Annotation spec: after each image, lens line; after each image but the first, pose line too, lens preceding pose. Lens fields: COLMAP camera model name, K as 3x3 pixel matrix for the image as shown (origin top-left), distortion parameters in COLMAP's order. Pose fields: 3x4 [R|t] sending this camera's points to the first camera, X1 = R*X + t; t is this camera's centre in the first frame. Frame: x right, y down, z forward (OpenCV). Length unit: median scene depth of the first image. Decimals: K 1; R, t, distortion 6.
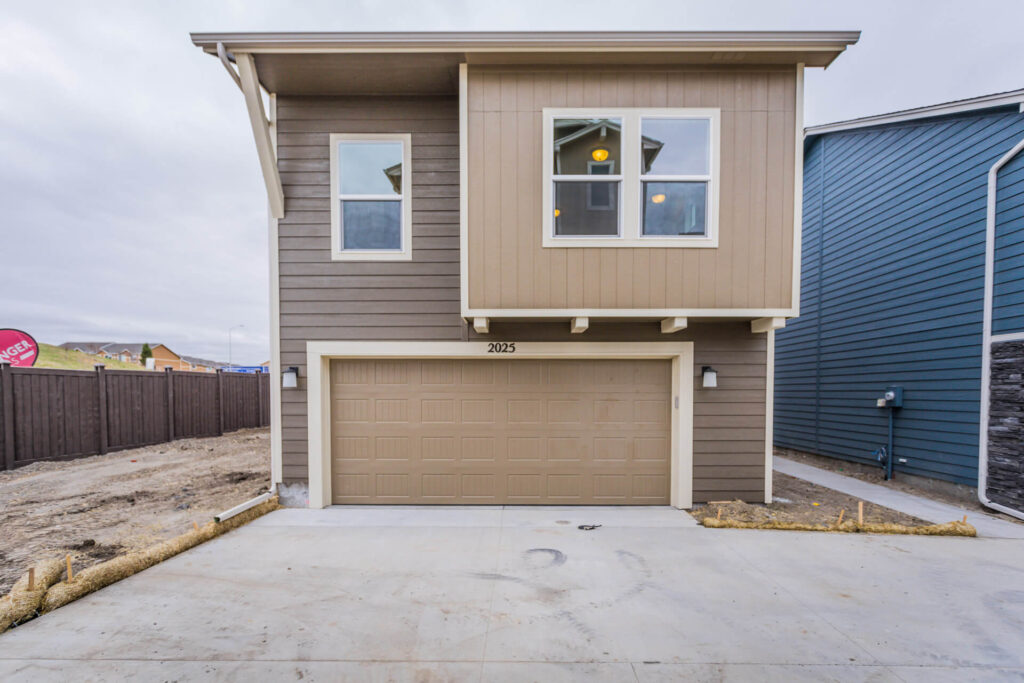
lens RADIAL K [[520.8, 0, 512.0], [0, 520.8, 341.5], [0, 0, 1]] dist [-0.002039, -0.000531]
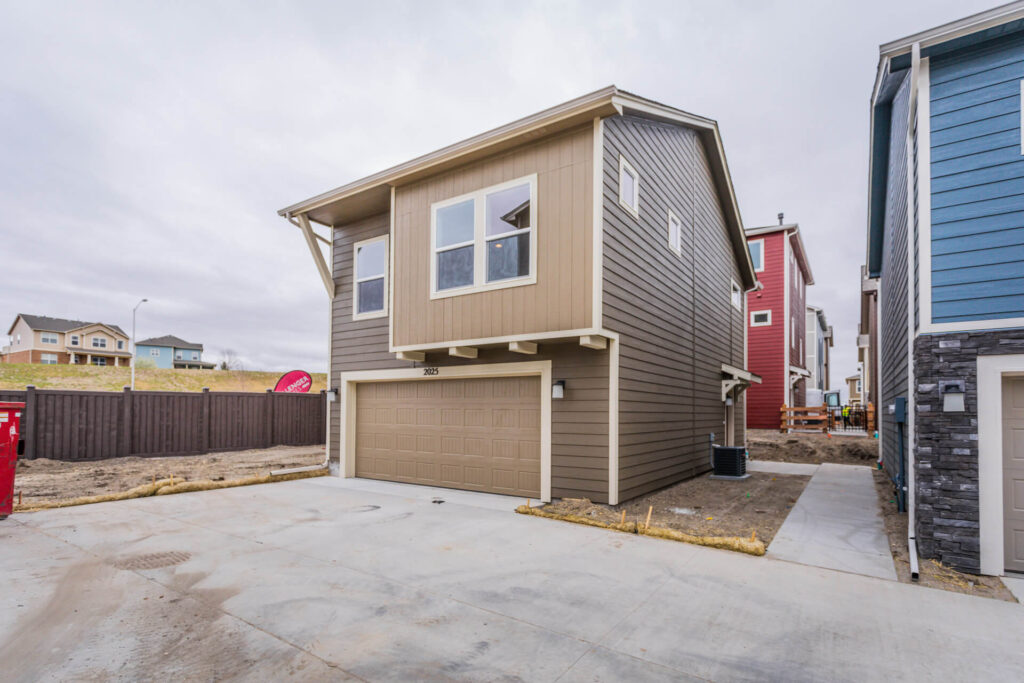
lens RADIAL K [[500.2, 0, 510.0], [0, 500.2, 323.6], [0, 0, 1]] dist [-0.002065, -0.000329]
pose [[0.833208, -0.090931, -0.545432, 0.917026], [0.044968, 0.994262, -0.097063, 0.024310], [0.551128, 0.056347, 0.832516, -0.014902]]
